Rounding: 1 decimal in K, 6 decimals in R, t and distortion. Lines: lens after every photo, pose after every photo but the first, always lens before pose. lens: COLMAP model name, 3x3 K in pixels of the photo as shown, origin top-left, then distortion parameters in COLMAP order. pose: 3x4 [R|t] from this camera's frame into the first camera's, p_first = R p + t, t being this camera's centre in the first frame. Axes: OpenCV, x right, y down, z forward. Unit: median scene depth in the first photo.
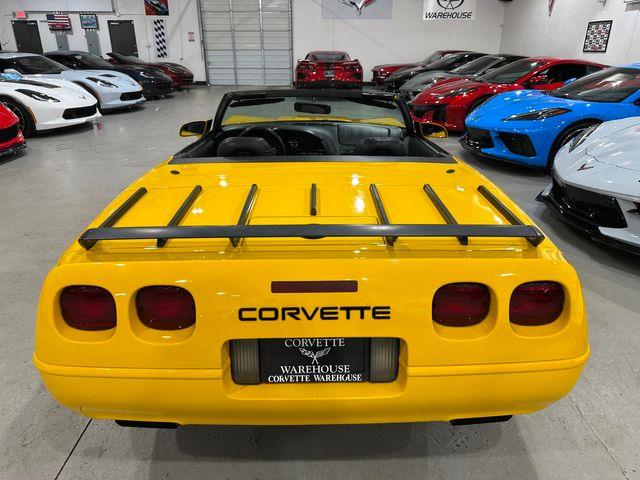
lens RADIAL K [[454.1, 0, 316.1], [0, 454.1, 241.2], [0, 0, 1]] dist [0.005634, -0.011146]
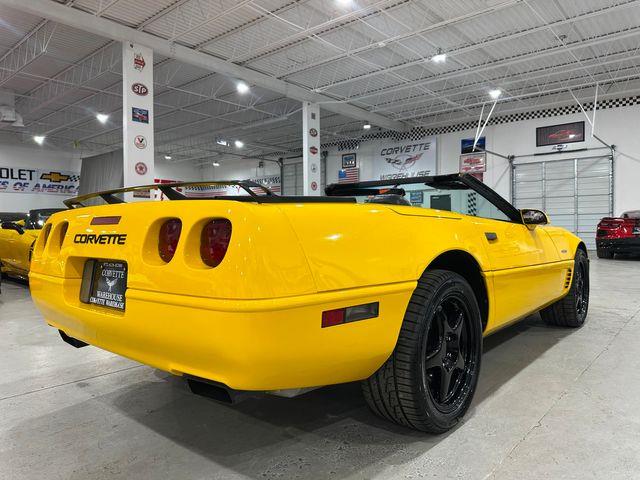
lens RADIAL K [[448.8, 0, 320.6], [0, 448.8, 241.4], [0, 0, 1]] dist [0.084772, -0.127095]
pose [[0.754997, 0.010686, -0.655641, 0.103513], [-0.252084, 0.927760, -0.275164, 0.027575], [0.605337, 0.373025, 0.703150, 0.032642]]
